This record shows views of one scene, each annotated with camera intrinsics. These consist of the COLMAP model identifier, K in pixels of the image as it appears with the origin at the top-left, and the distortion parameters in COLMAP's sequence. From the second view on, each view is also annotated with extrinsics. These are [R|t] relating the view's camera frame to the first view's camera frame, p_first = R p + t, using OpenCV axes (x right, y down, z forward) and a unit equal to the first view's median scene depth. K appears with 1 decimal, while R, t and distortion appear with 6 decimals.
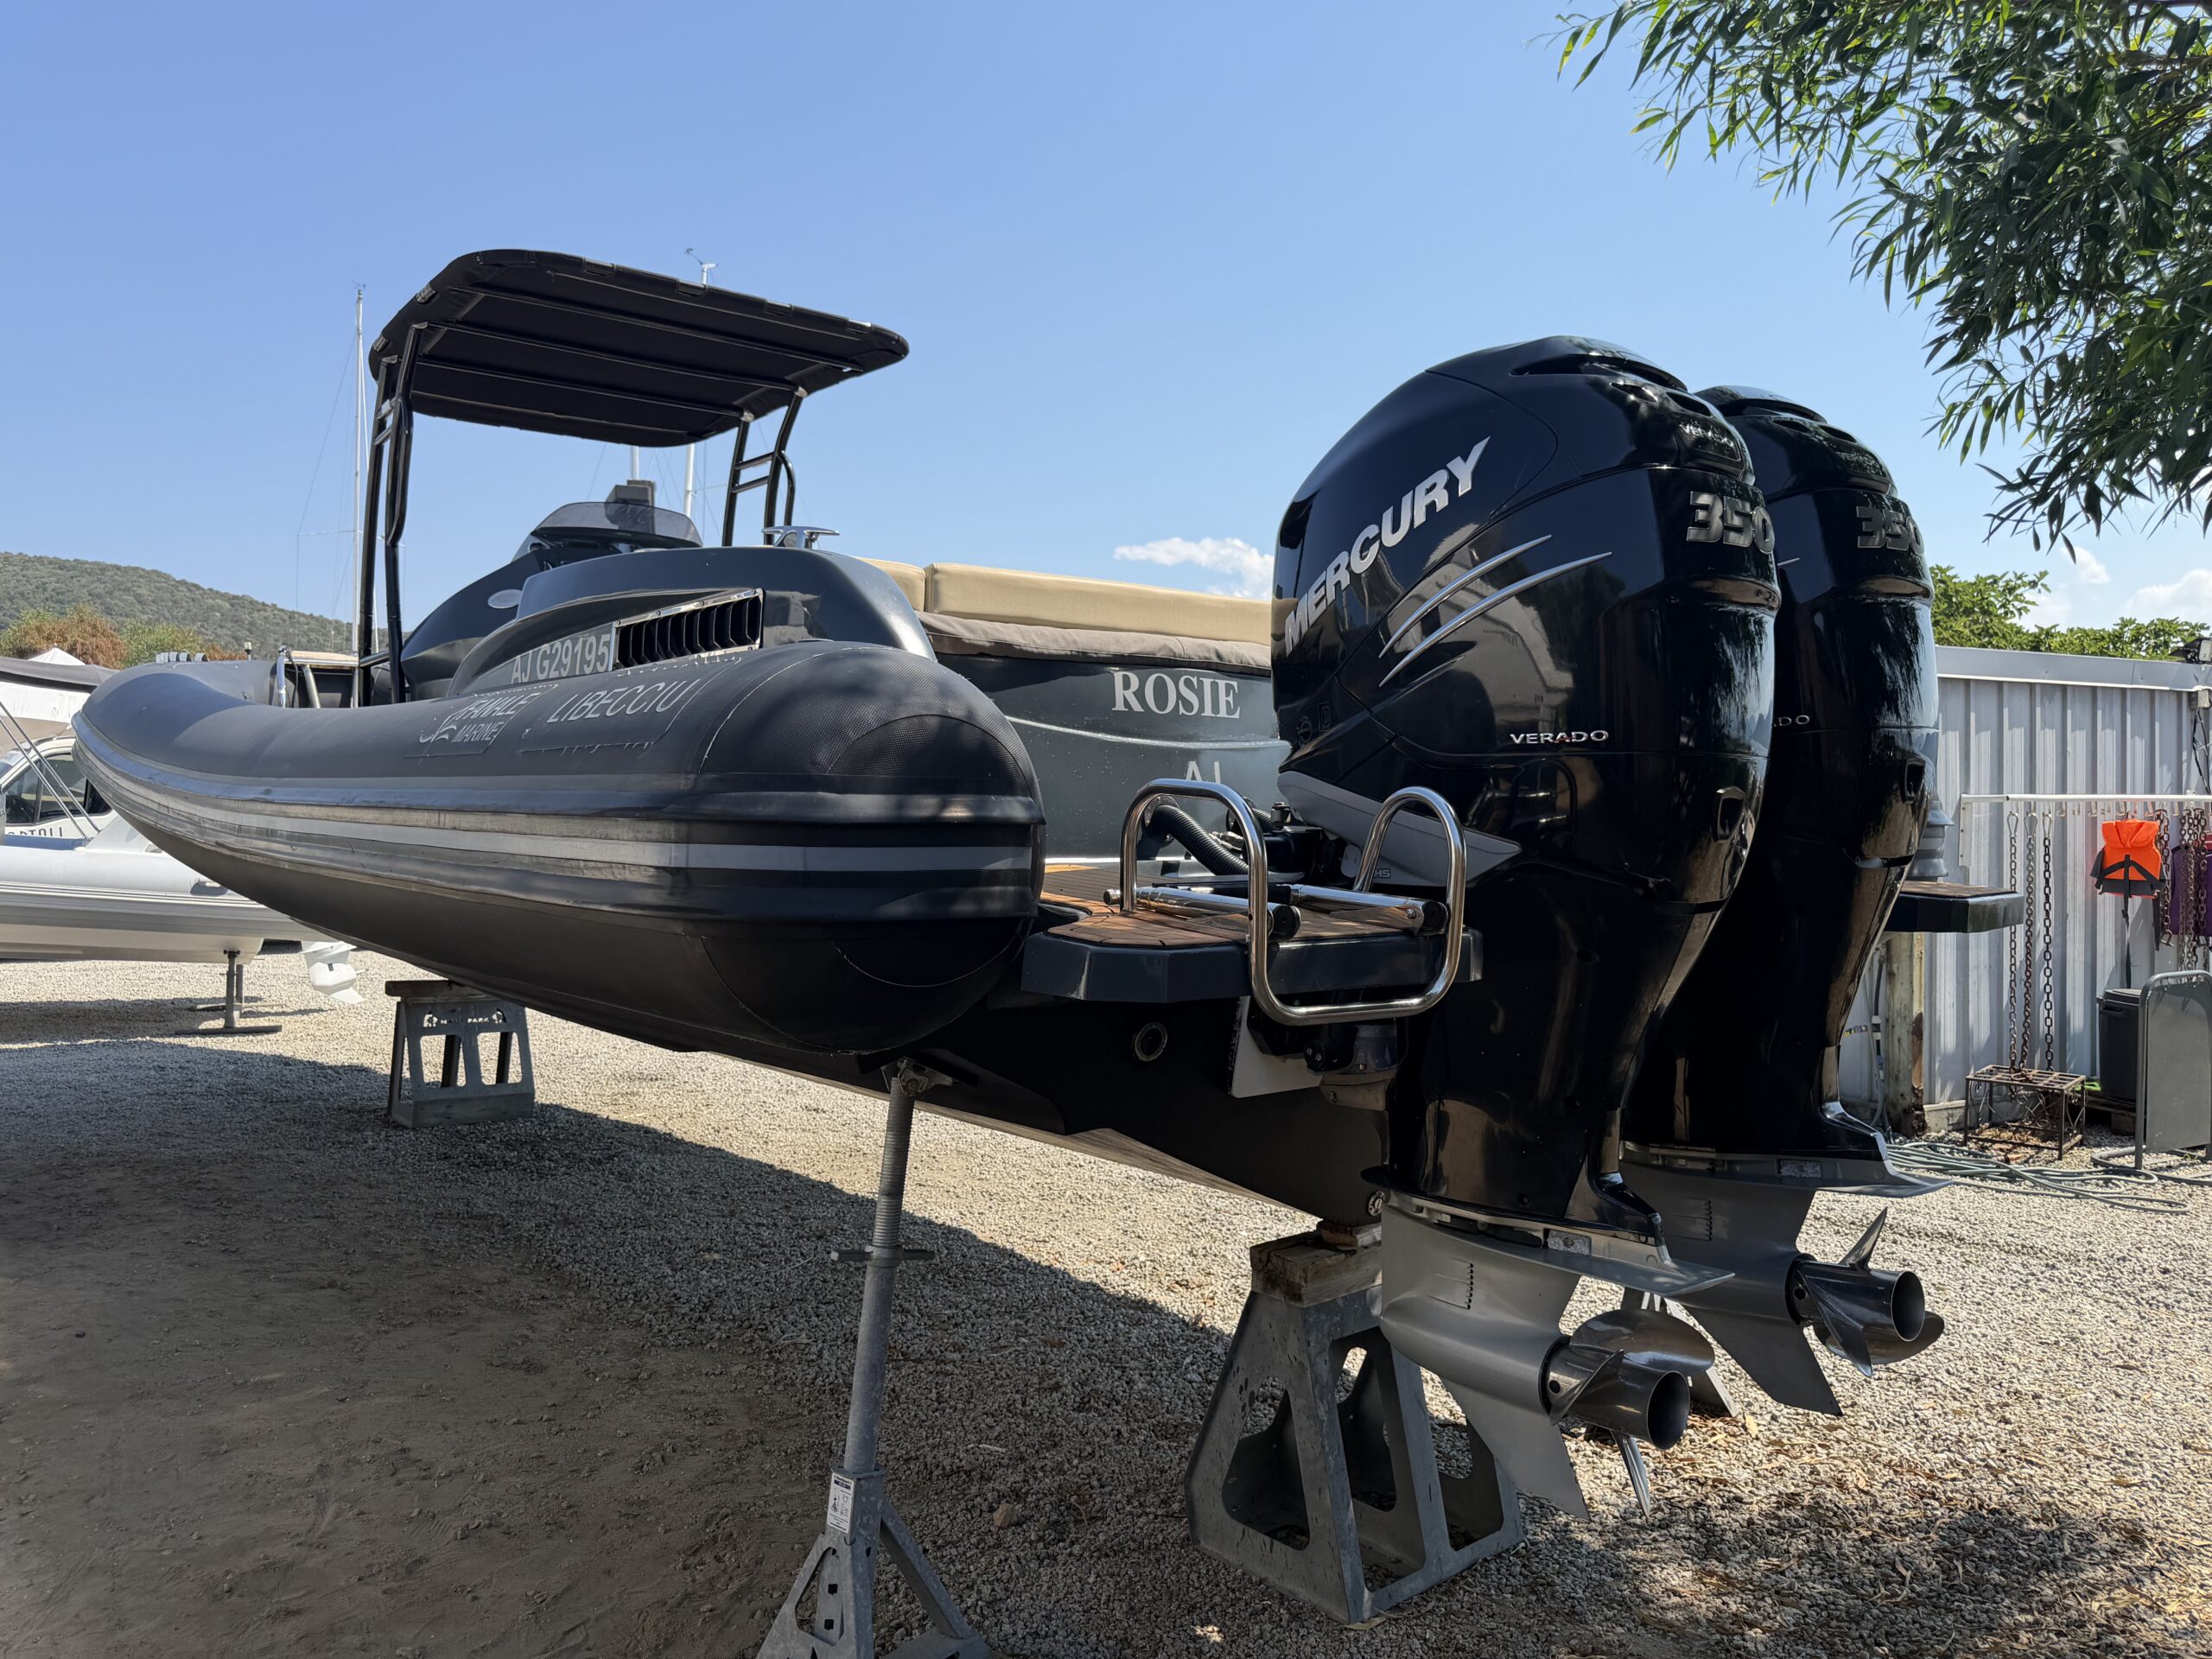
lens RADIAL K [[1597.2, 0, 1105.8], [0, 1597.2, 826.0], [0, 0, 1]] dist [0.014550, -0.022133]
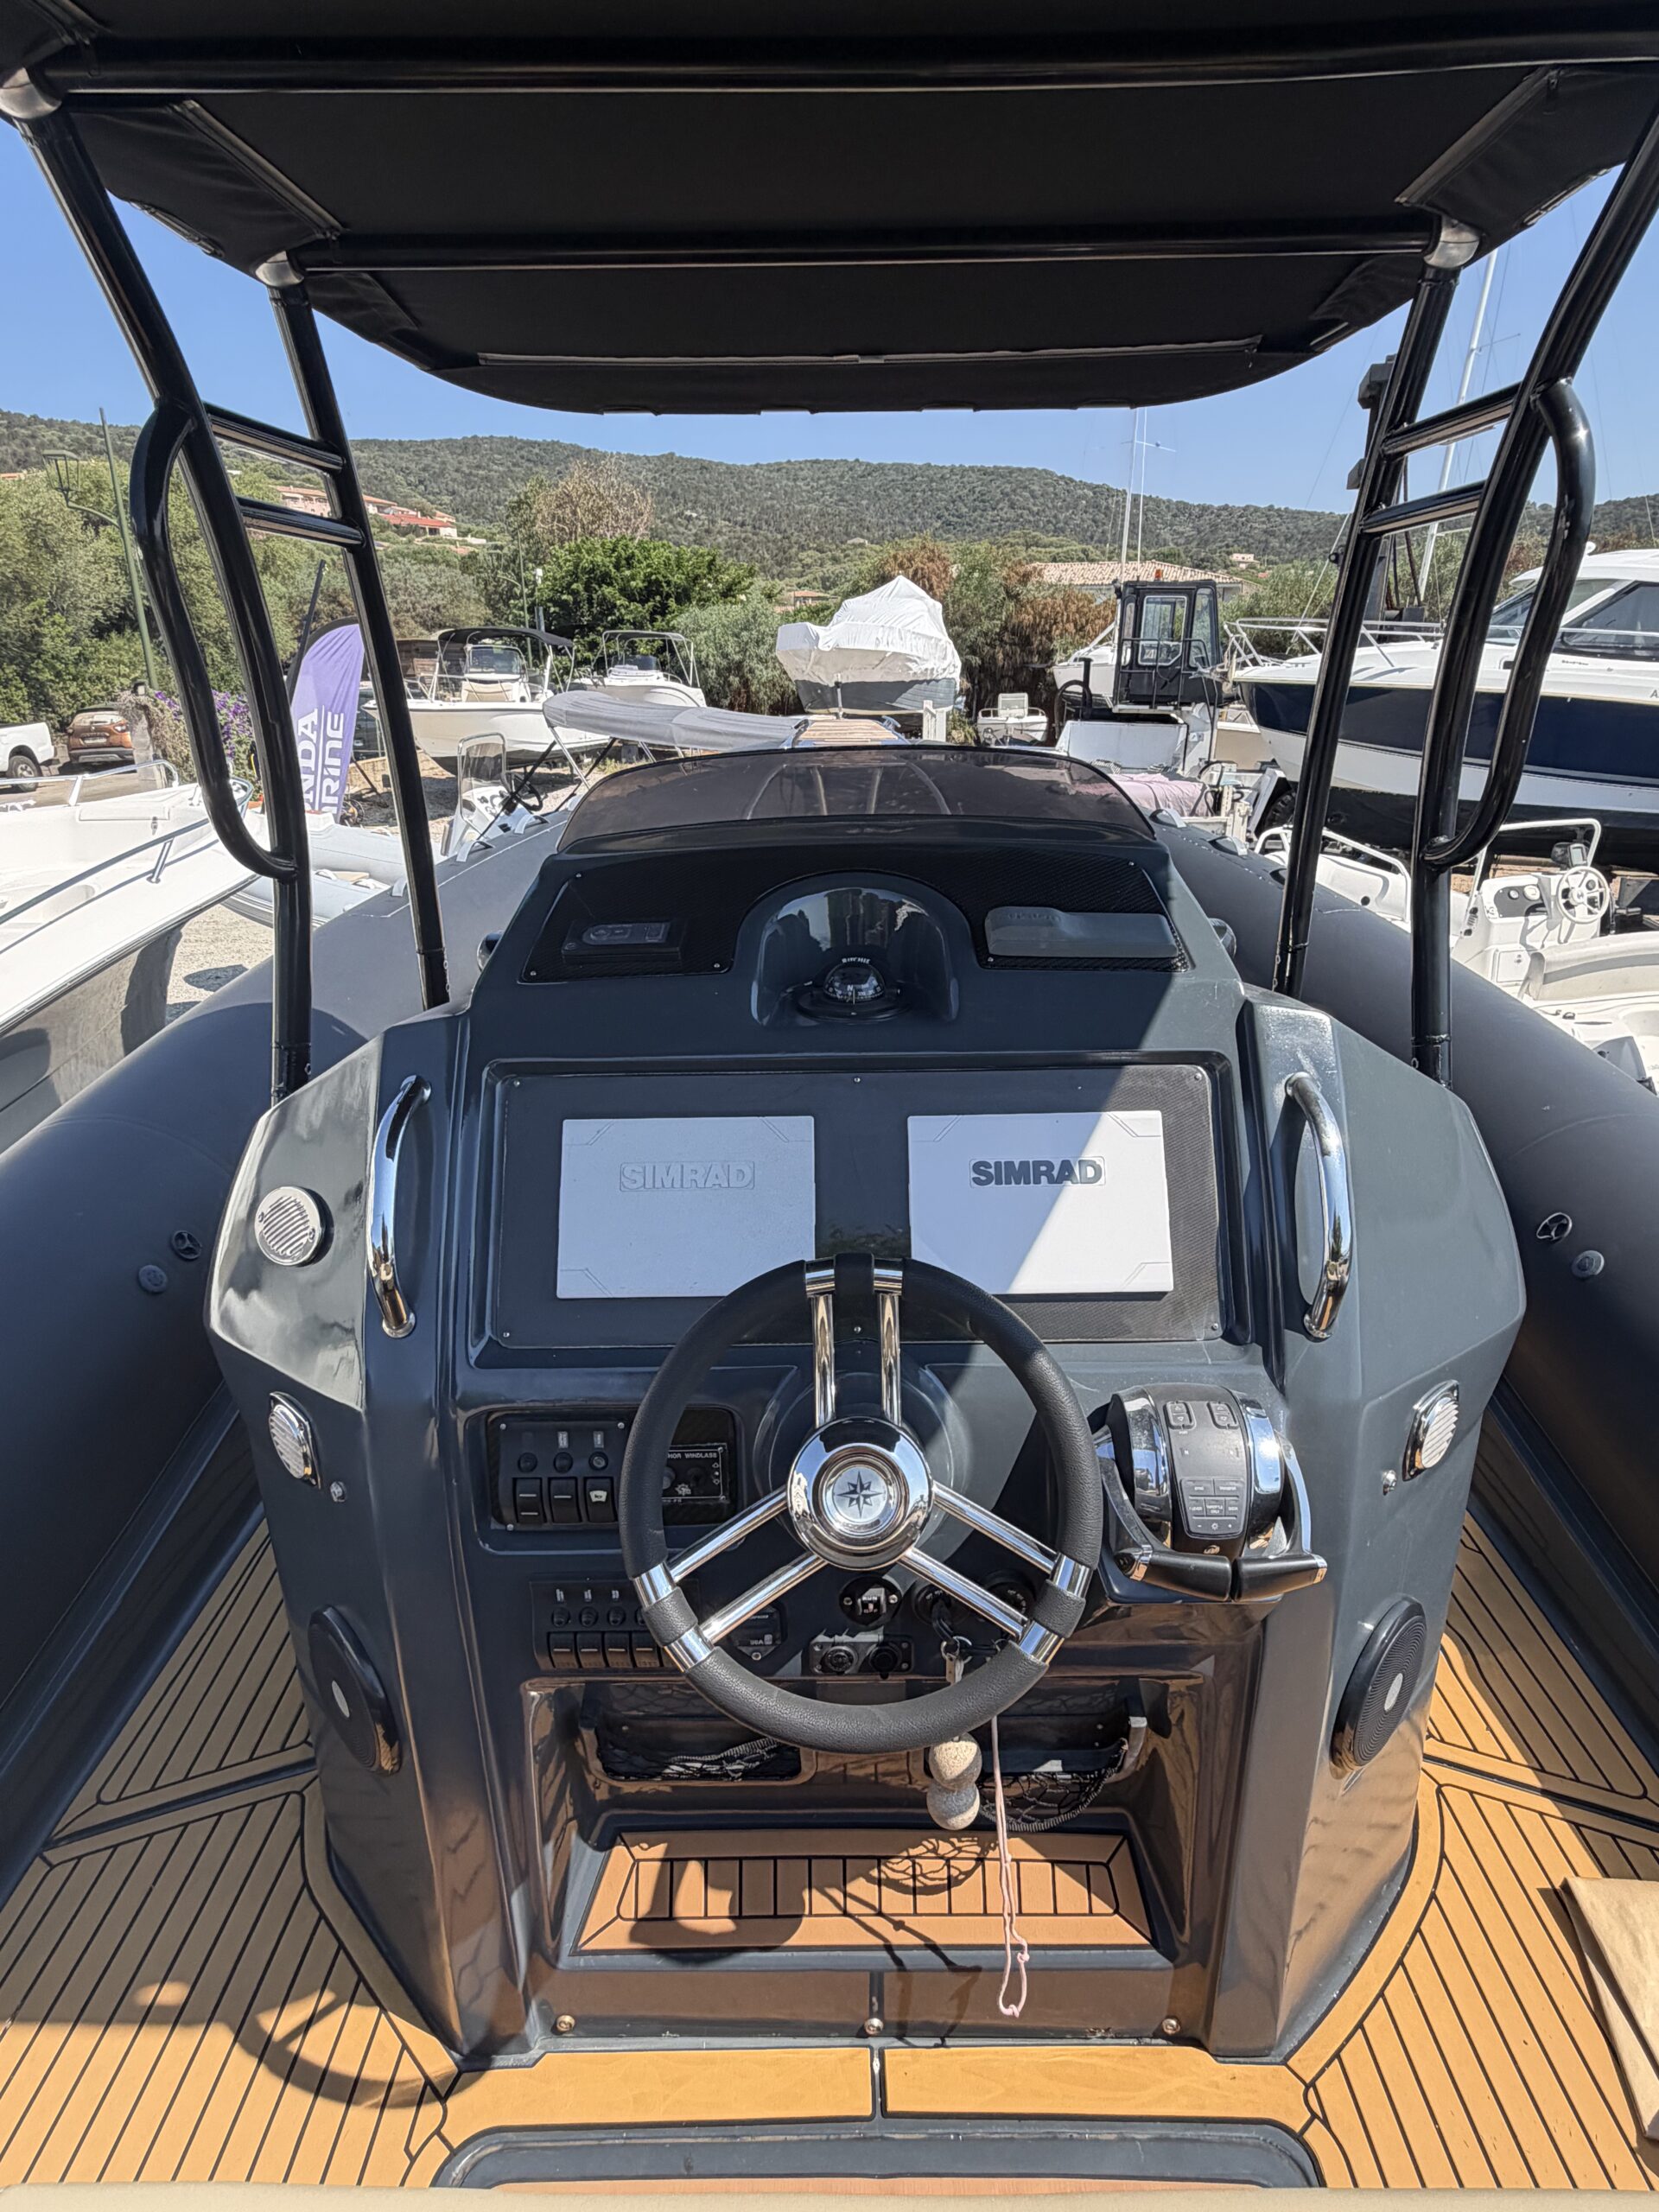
lens RADIAL K [[1214.0, 0, 832.3], [0, 1214.0, 1113.3], [0, 0, 1]] dist [0.003434, 0.001239]
pose [[0.768288, 0.221247, -0.600653, -0.140445], [-0.001483, 0.938979, 0.343971, -0.180626], [0.640103, -0.263378, 0.721734, 0.712259]]
